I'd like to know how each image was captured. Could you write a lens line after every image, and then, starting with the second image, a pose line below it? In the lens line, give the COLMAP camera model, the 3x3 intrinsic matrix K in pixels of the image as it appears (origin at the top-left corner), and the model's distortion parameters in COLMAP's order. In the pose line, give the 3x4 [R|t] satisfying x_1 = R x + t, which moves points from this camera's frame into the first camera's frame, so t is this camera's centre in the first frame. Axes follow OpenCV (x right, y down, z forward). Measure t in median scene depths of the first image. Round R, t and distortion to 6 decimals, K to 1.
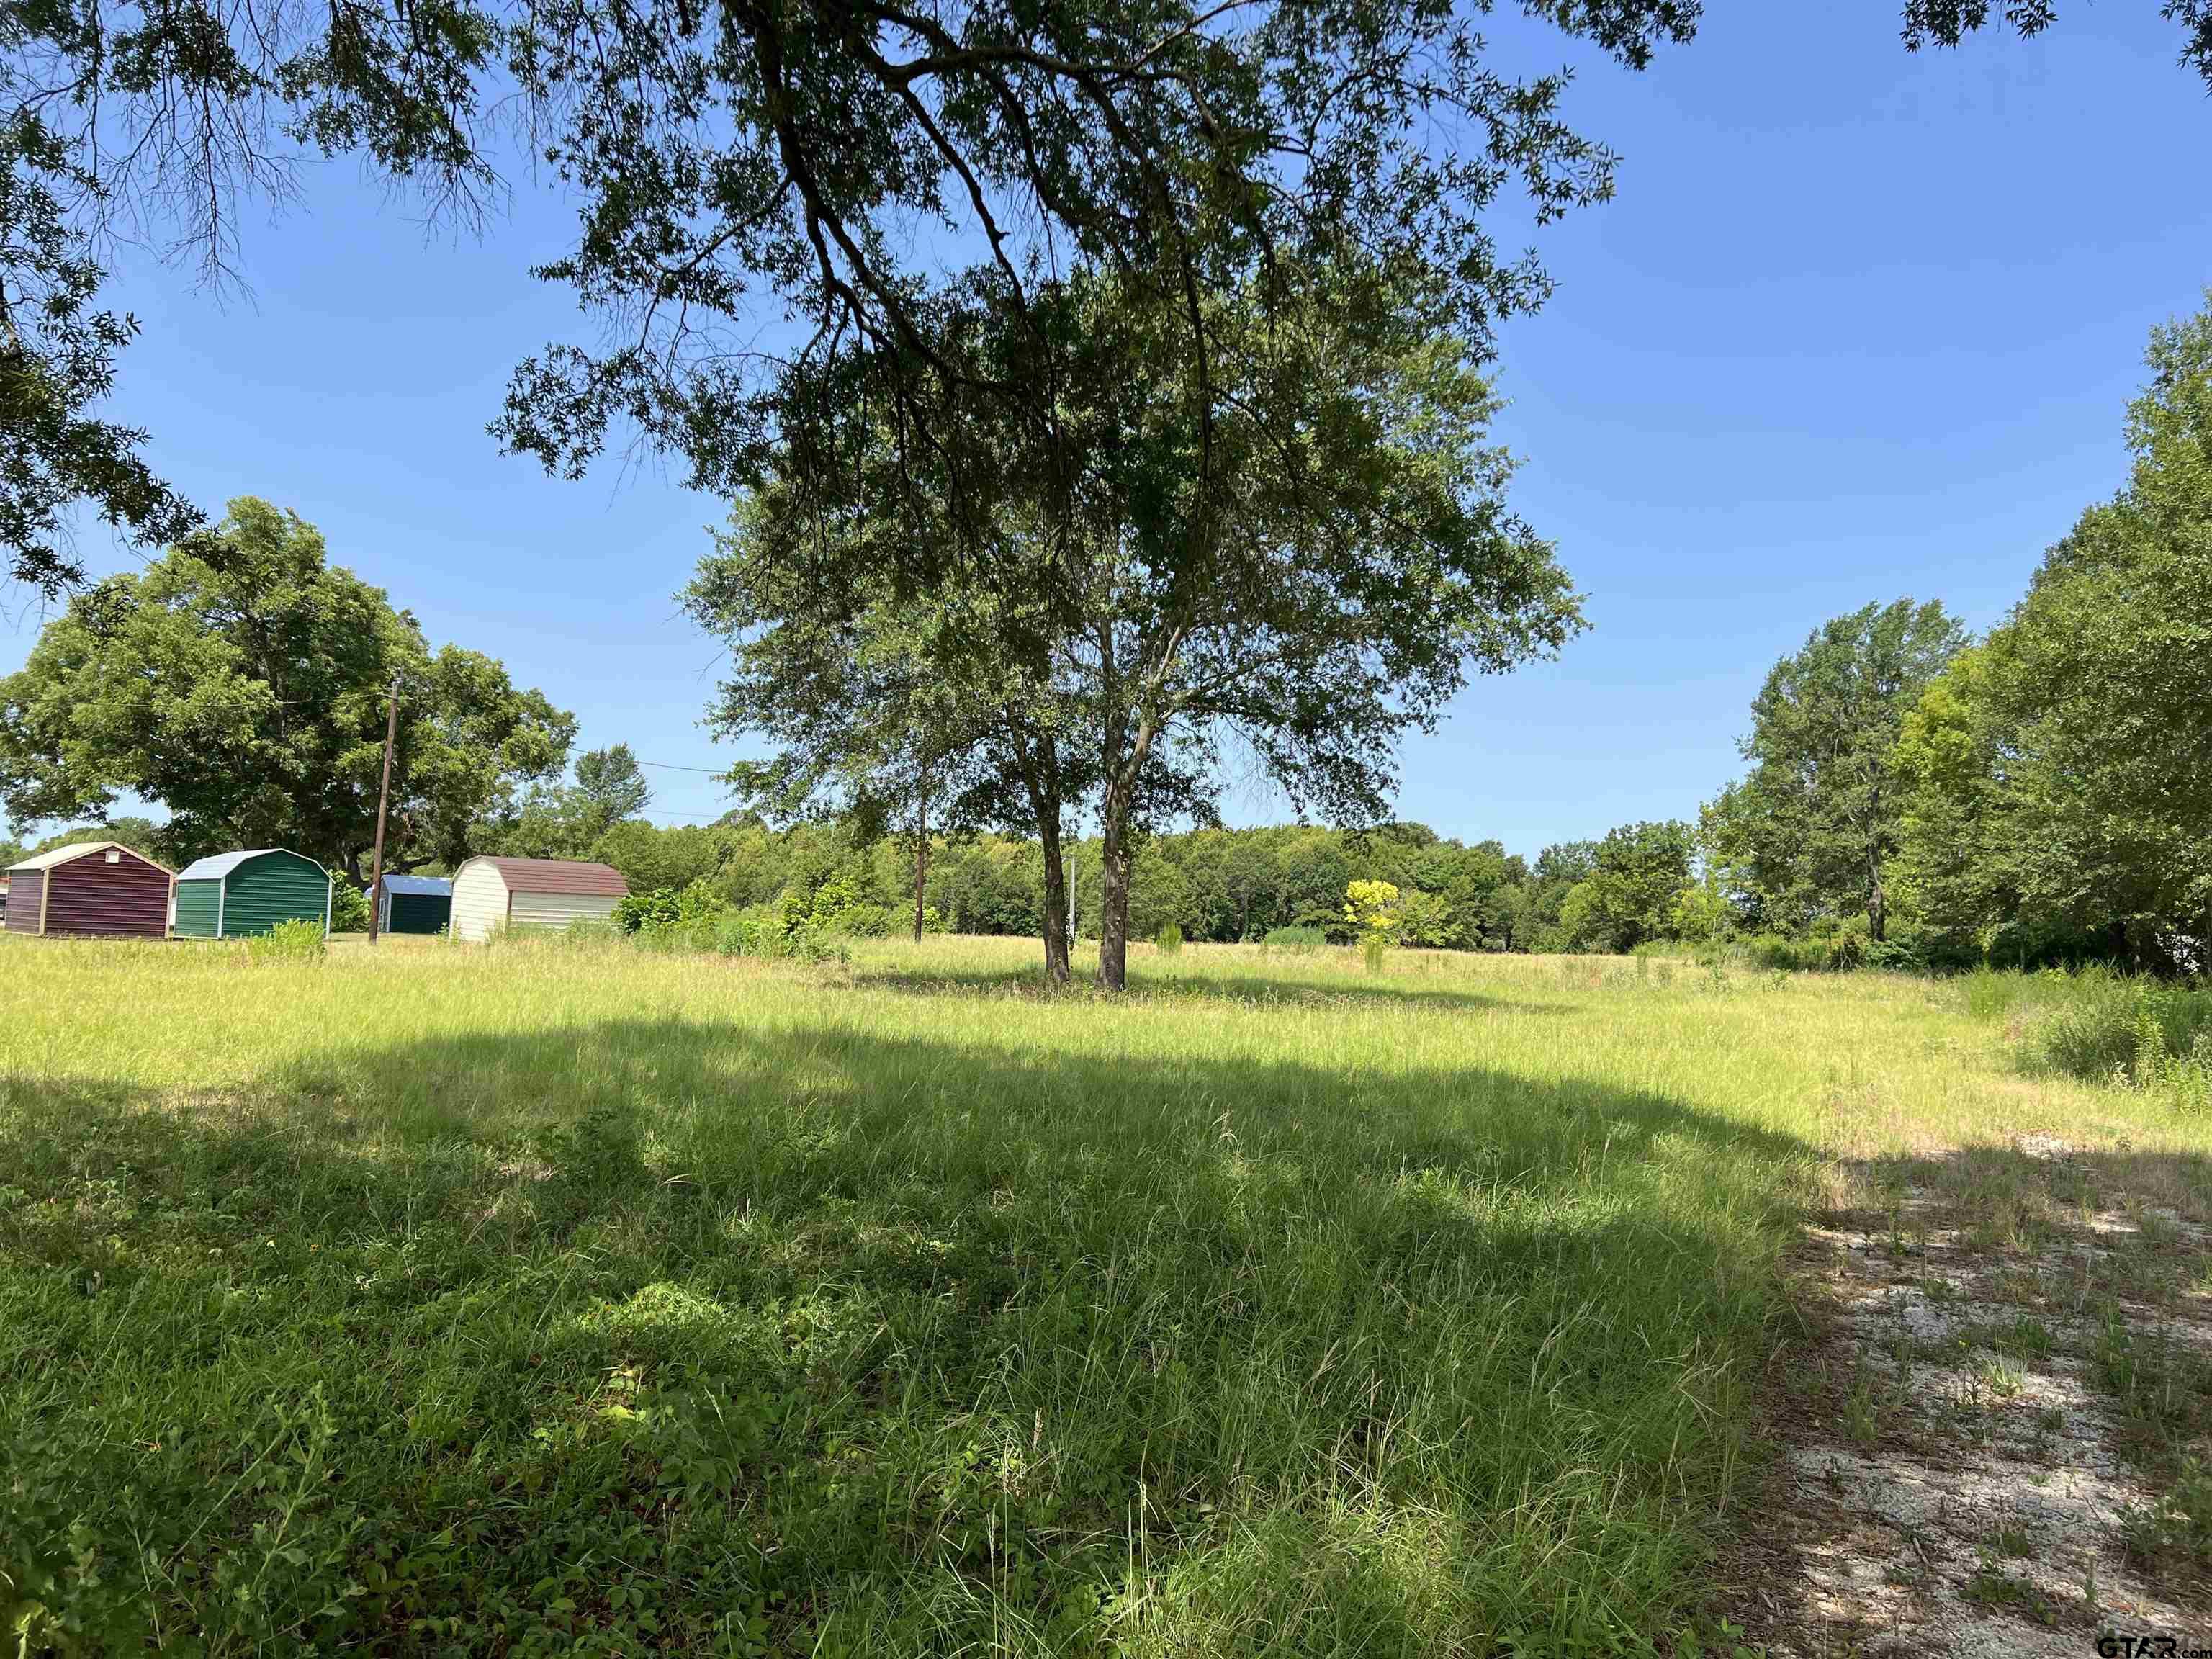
lens RADIAL K [[1713.3, 0, 1075.1], [0, 1713.3, 860.1], [0, 0, 1]] dist [0.080157, -0.087249]
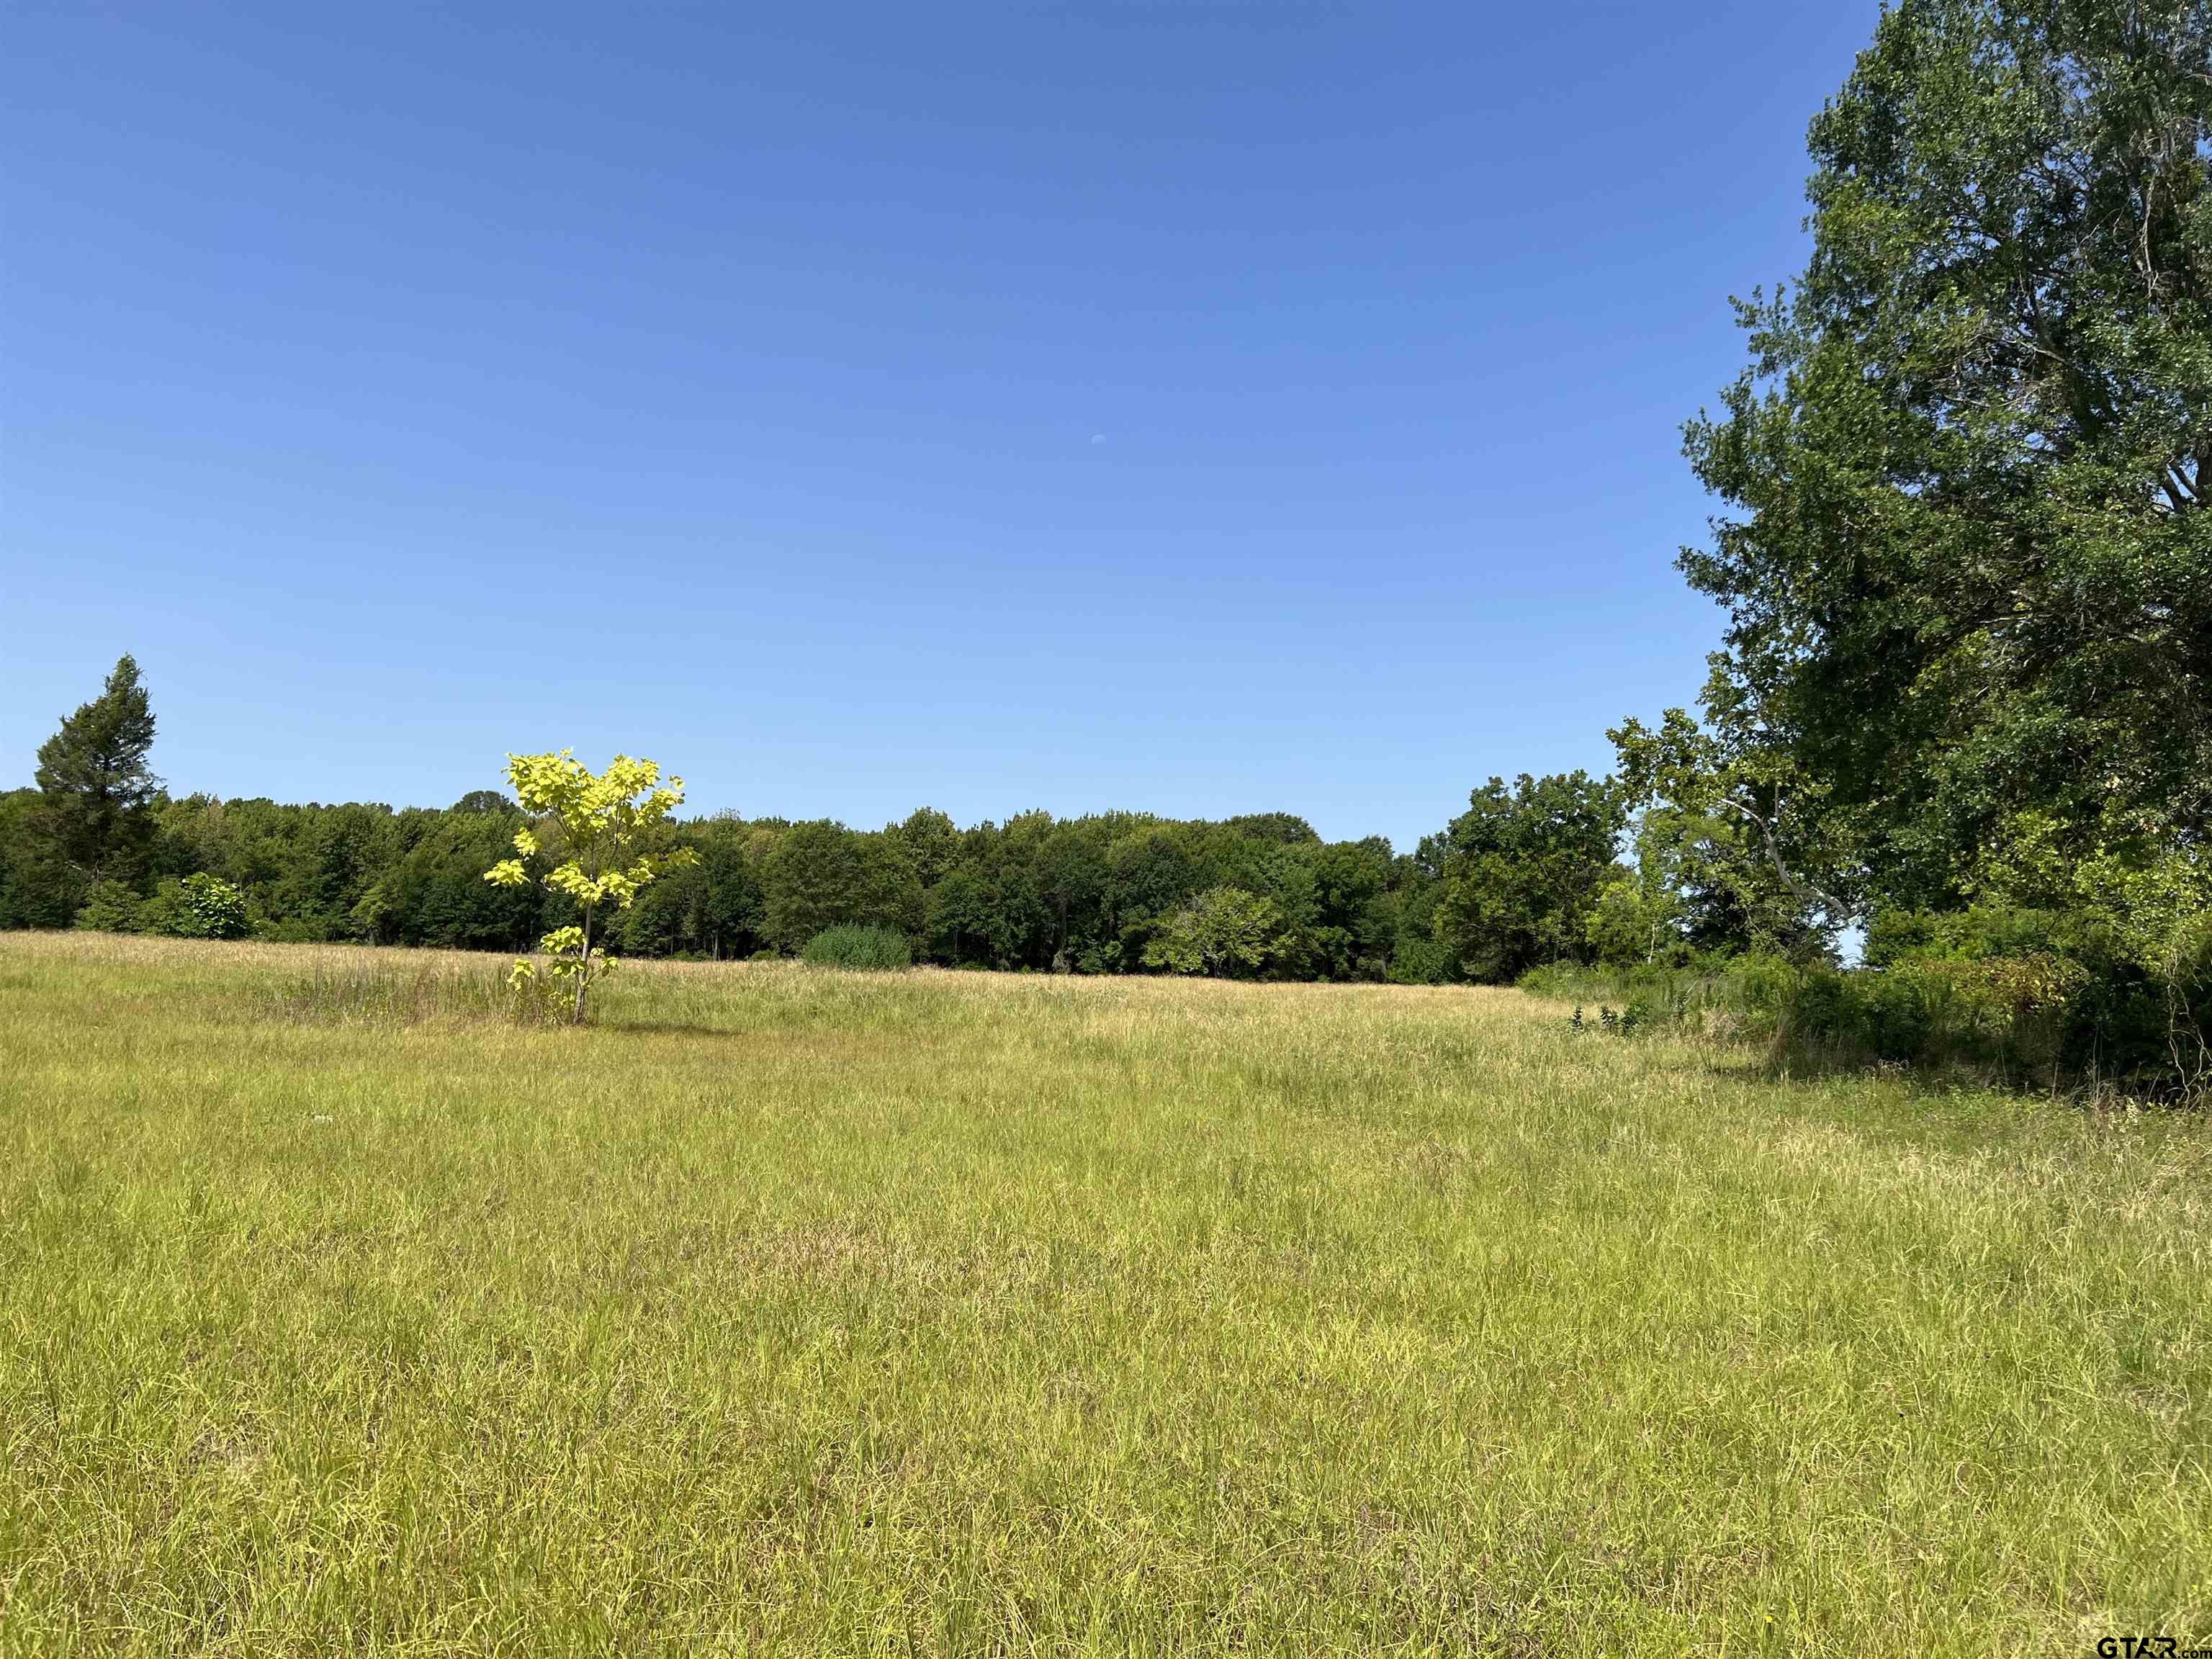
lens RADIAL K [[1650.0, 0, 1105.1], [0, 1650.0, 803.6], [0, 0, 1]] dist [0.054845, -0.050983]
pose [[0.999089, 0.016428, 0.039390, 0.119644], [-0.014590, 0.998812, -0.046494, 0.015613], [-0.040107, 0.045877, 0.998142, 0.329352]]
